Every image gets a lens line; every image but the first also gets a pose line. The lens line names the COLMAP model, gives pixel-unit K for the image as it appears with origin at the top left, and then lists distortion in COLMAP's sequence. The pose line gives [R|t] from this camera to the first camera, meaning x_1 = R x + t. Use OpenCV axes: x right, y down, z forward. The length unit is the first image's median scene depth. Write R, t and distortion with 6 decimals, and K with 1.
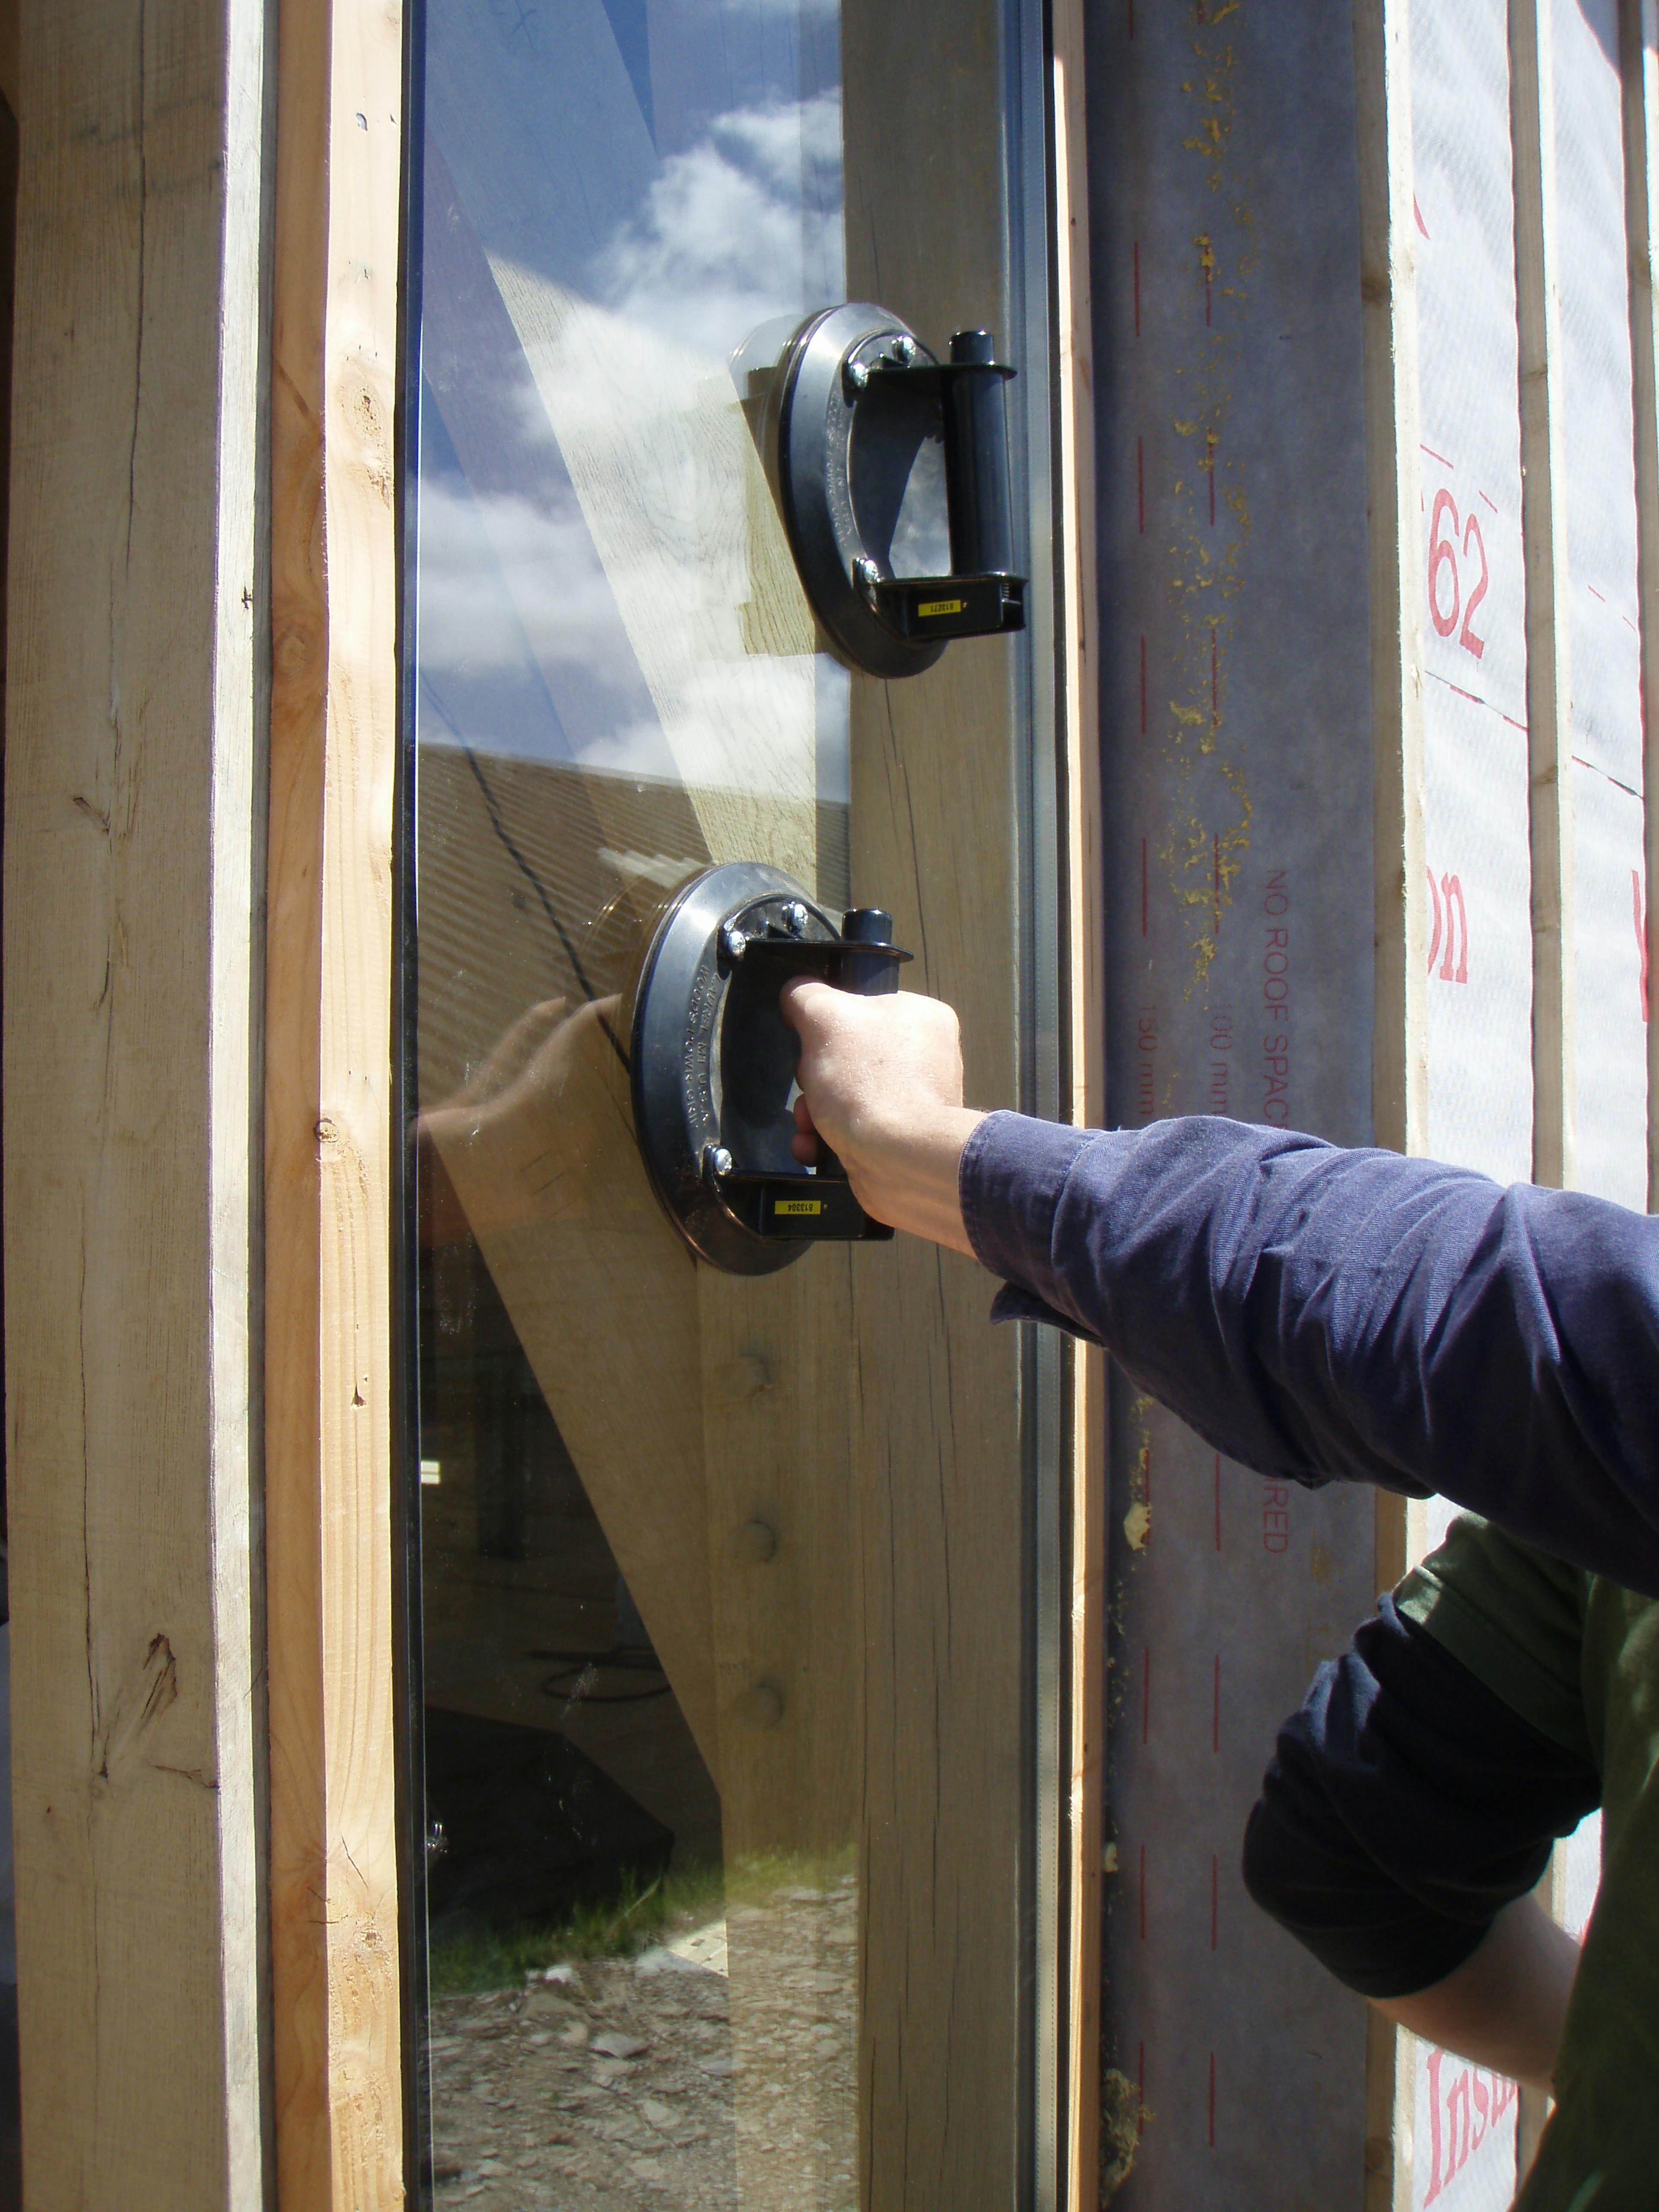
lens RADIAL K [[2575.8, 0, 827.0], [0, 2575.8, 1111.6], [0, 0, 1]] dist [-0.145327, 0.000000]
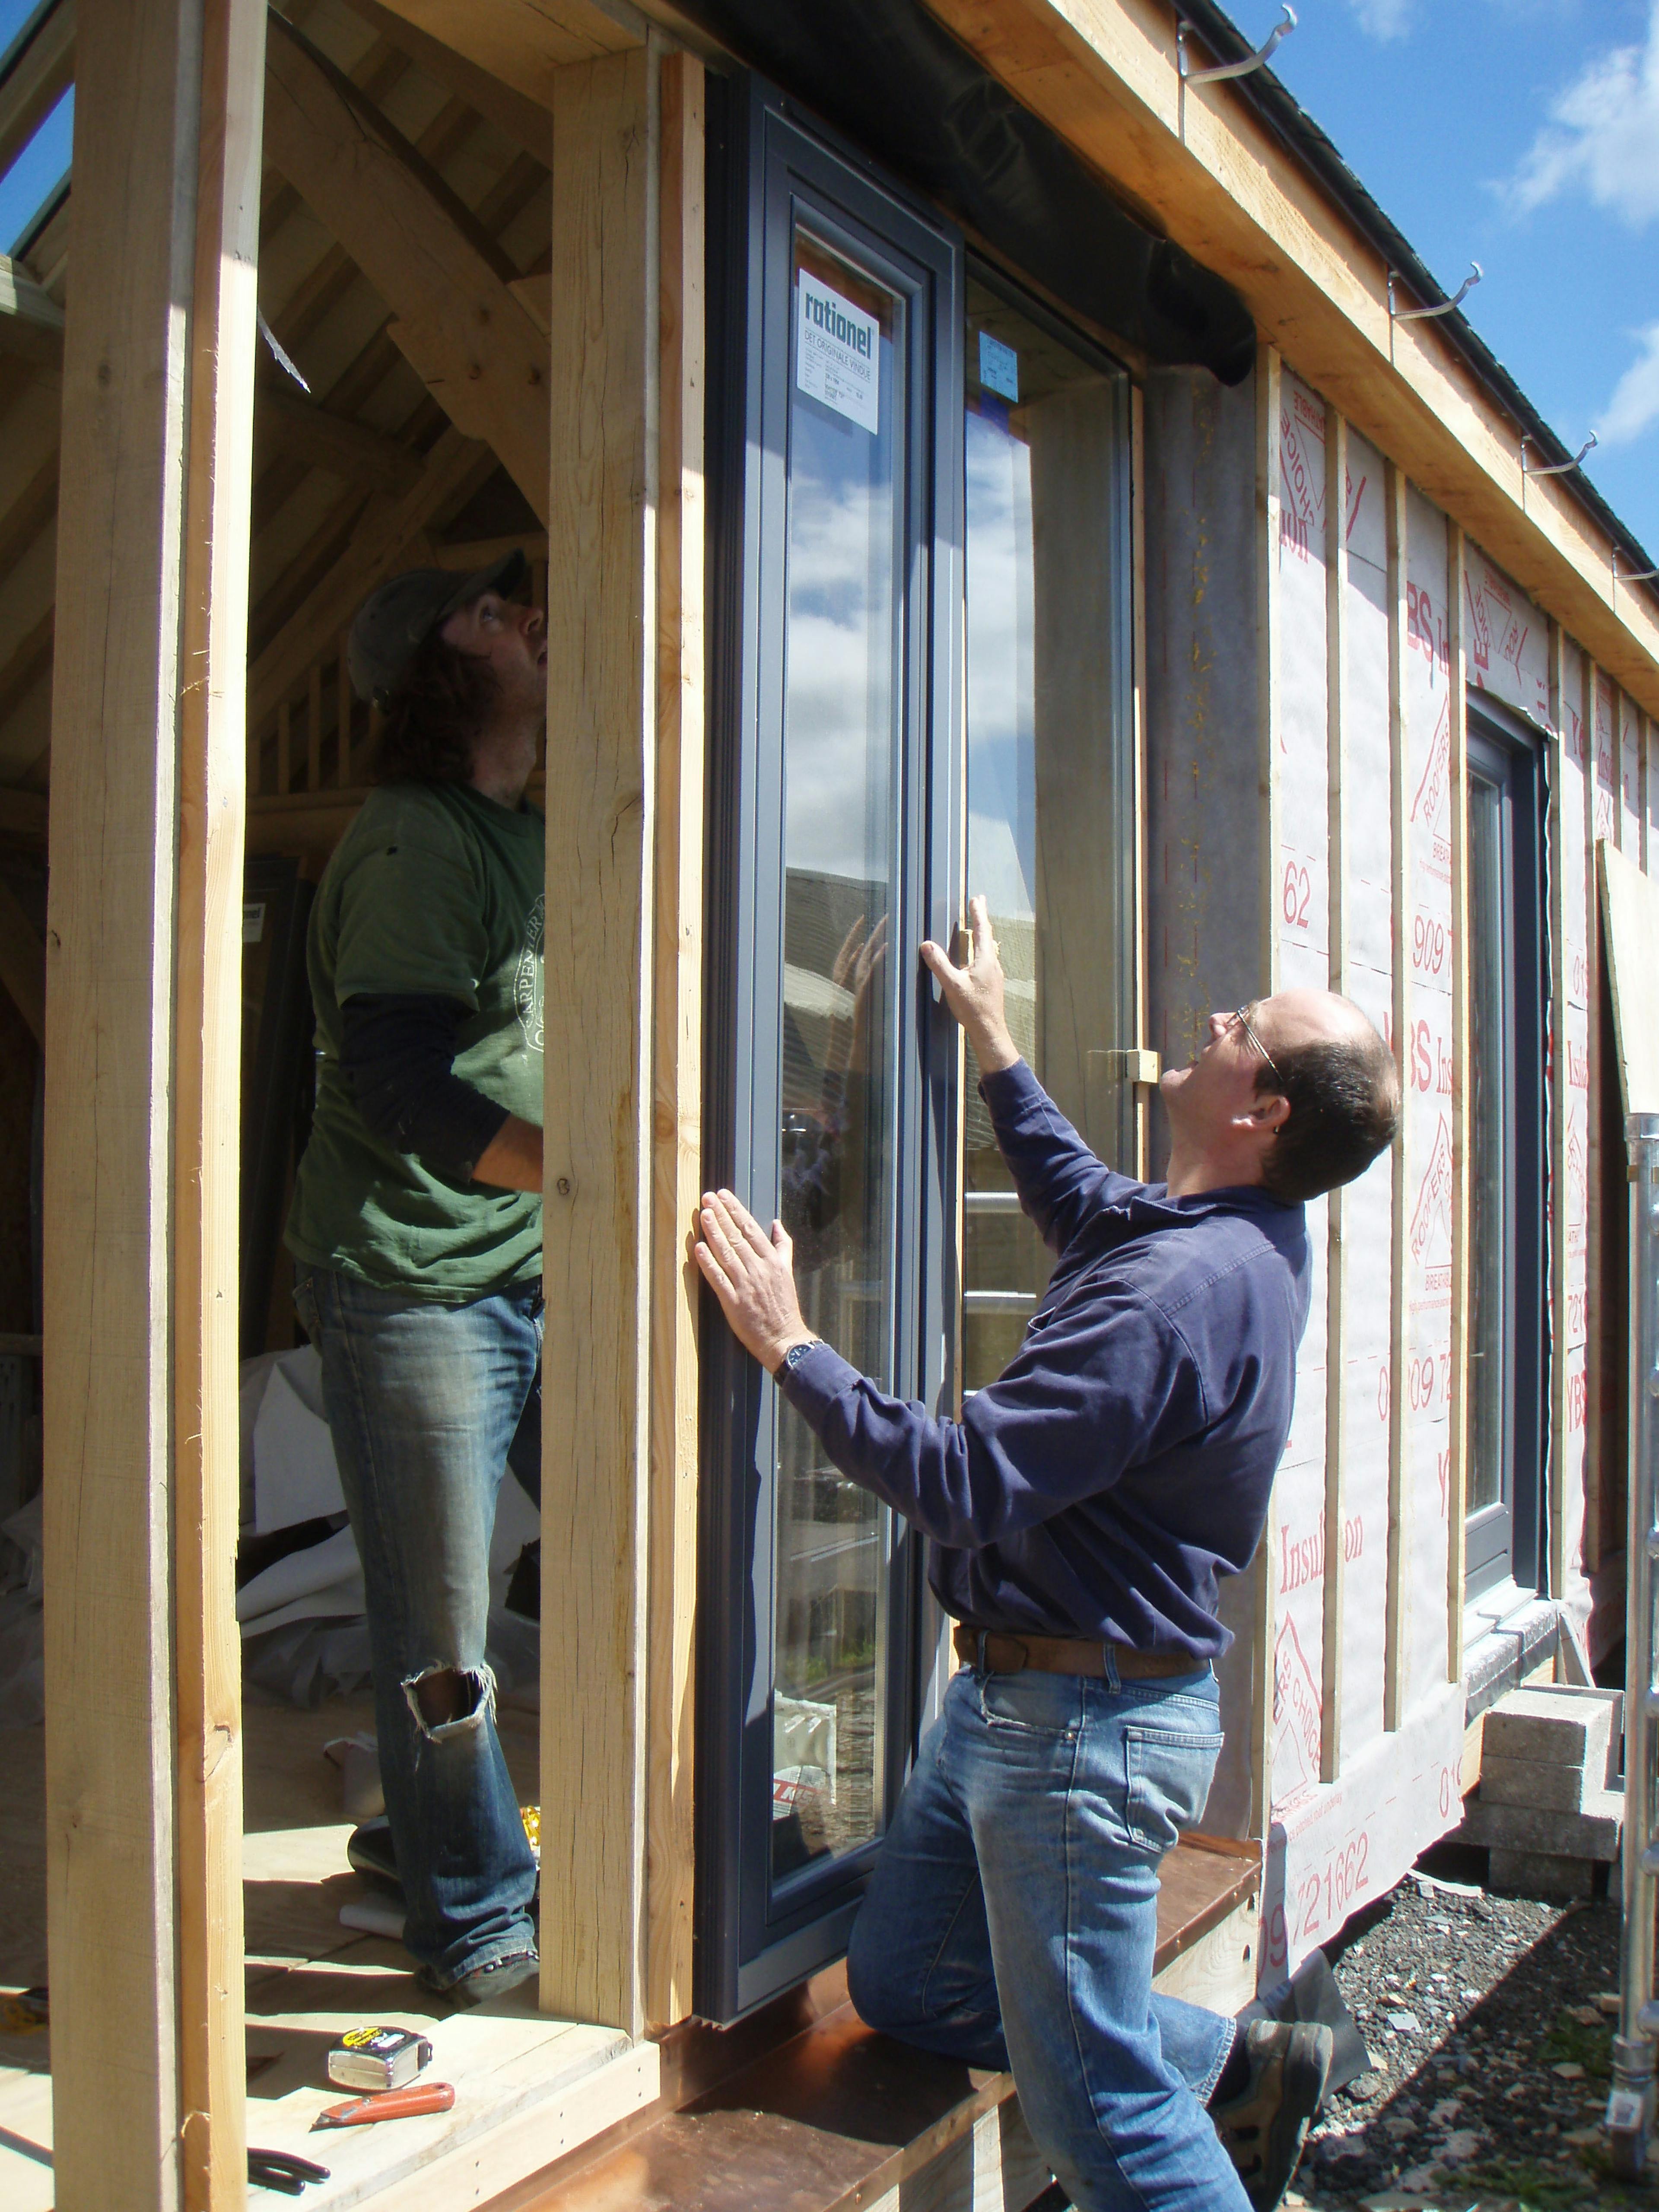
lens RADIAL K [[2575.8, 0, 832.2], [0, 2575.8, 1103.6], [0, 0, 1]] dist [-0.145327, 0.000000]
pose [[0.998758, 0.011749, 0.048415, -0.485609], [-0.010719, 0.999712, -0.021477, 0.060209], [-0.048653, 0.020931, 0.998596, -2.223274]]
